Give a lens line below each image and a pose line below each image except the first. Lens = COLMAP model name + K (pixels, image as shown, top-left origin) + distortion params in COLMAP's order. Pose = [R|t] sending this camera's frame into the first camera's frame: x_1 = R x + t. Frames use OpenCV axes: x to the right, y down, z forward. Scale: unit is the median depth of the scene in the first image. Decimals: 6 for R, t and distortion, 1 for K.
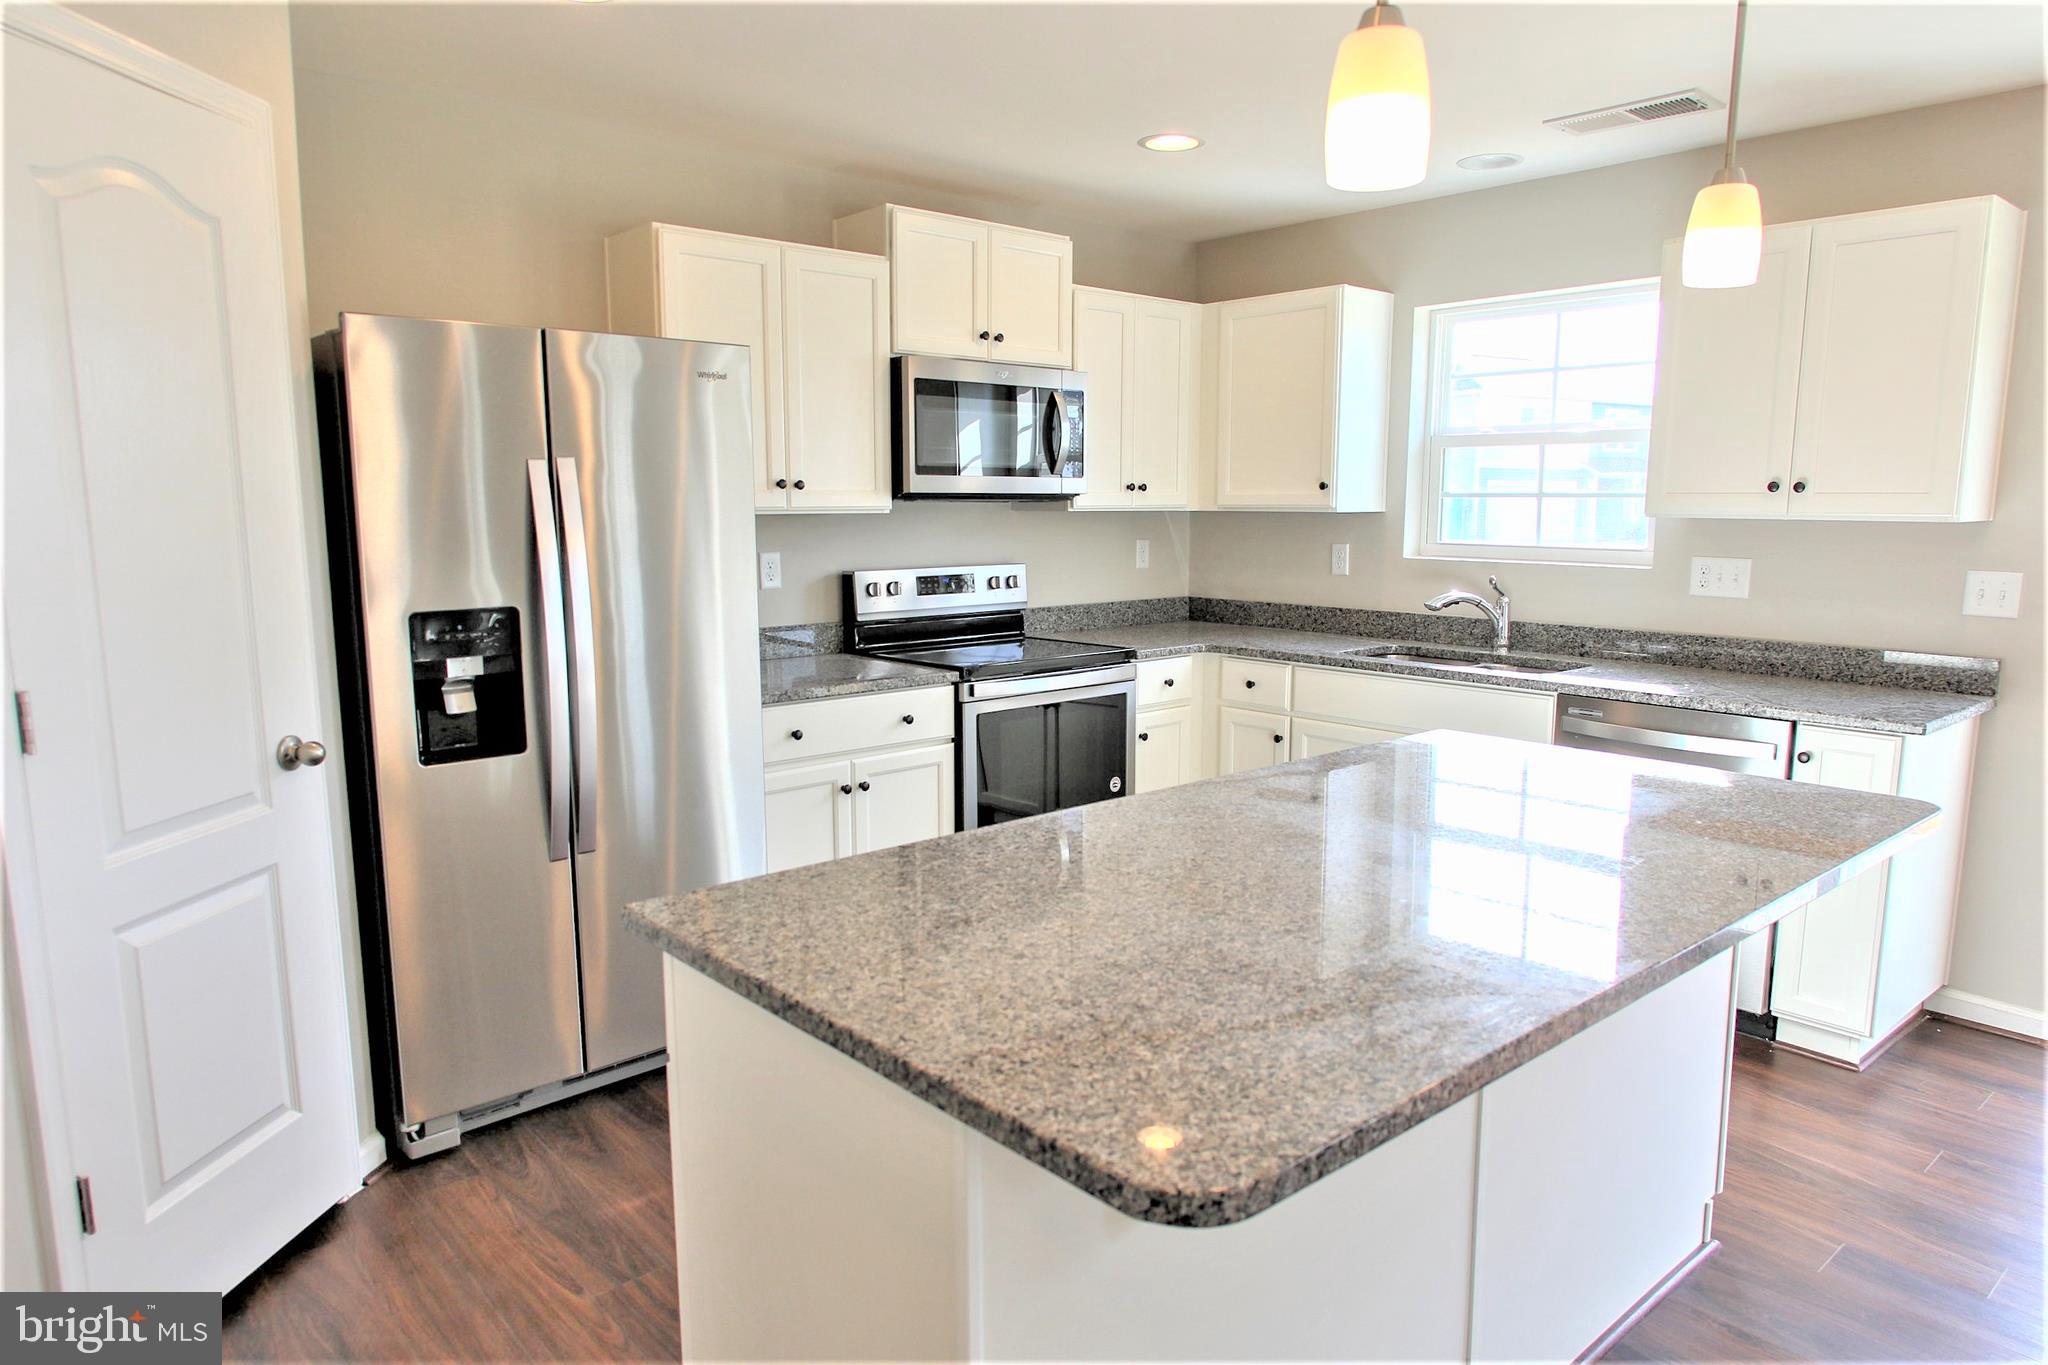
lens RADIAL K [[1285.7, 0, 1028.1], [0, 1285.7, 681.4], [0, 0, 1]] dist [0.003256, -0.000660]
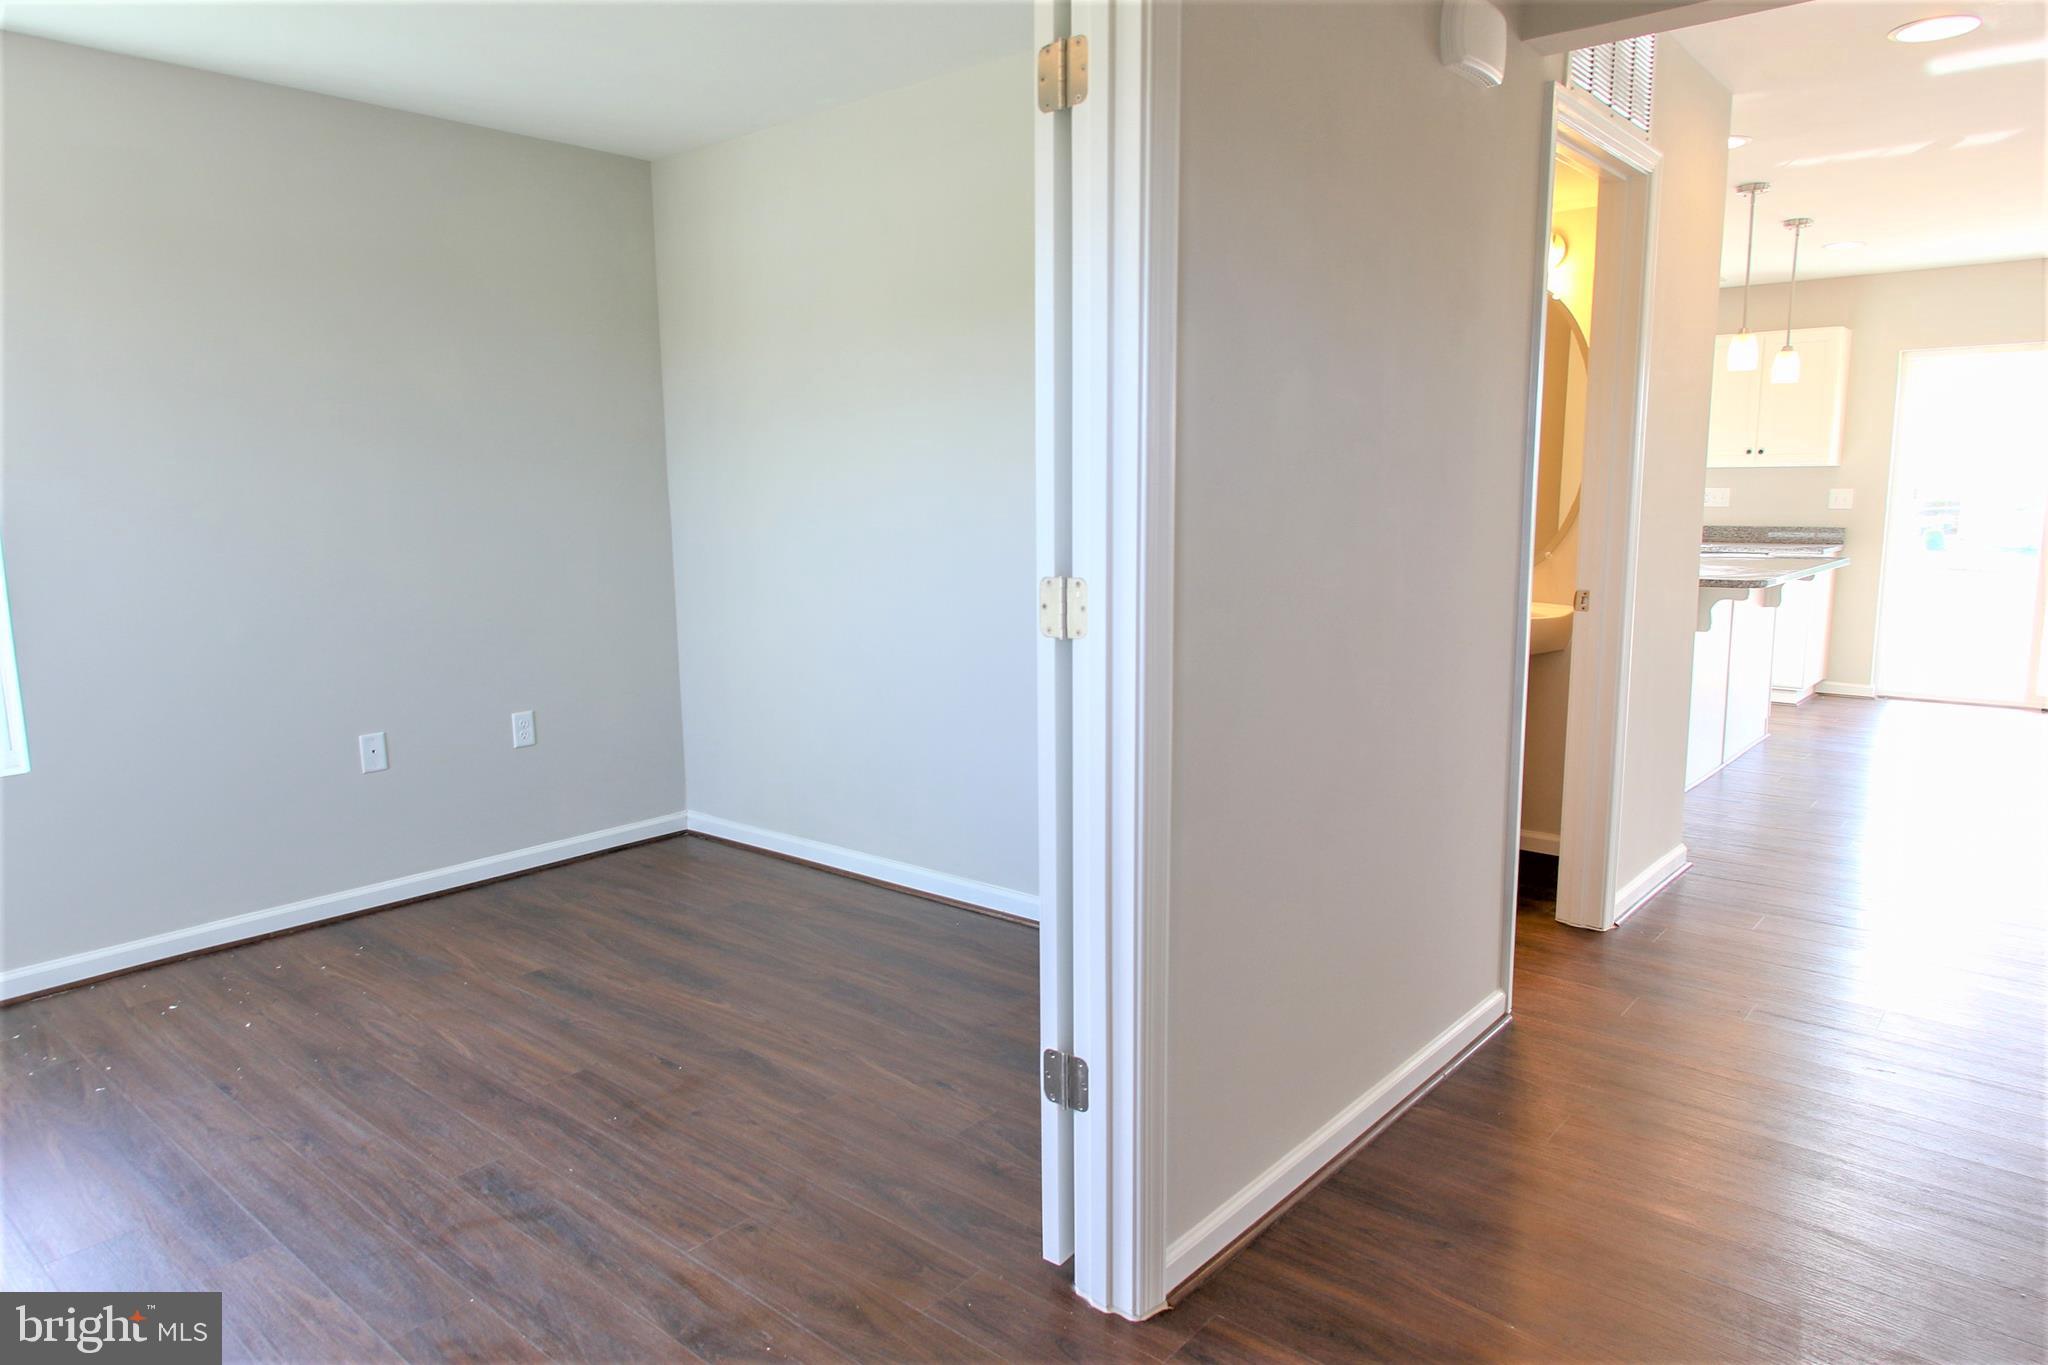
lens RADIAL K [[1285.7, 0, 1028.1], [0, 1285.7, 681.4], [0, 0, 1]] dist [0.003256, -0.000660]
pose [[0.990170, -0.032553, 0.136031, -0.977578], [0.032189, 0.999470, 0.004873, 0.195562], [-0.136118, -0.000446, 0.990693, -1.039980]]
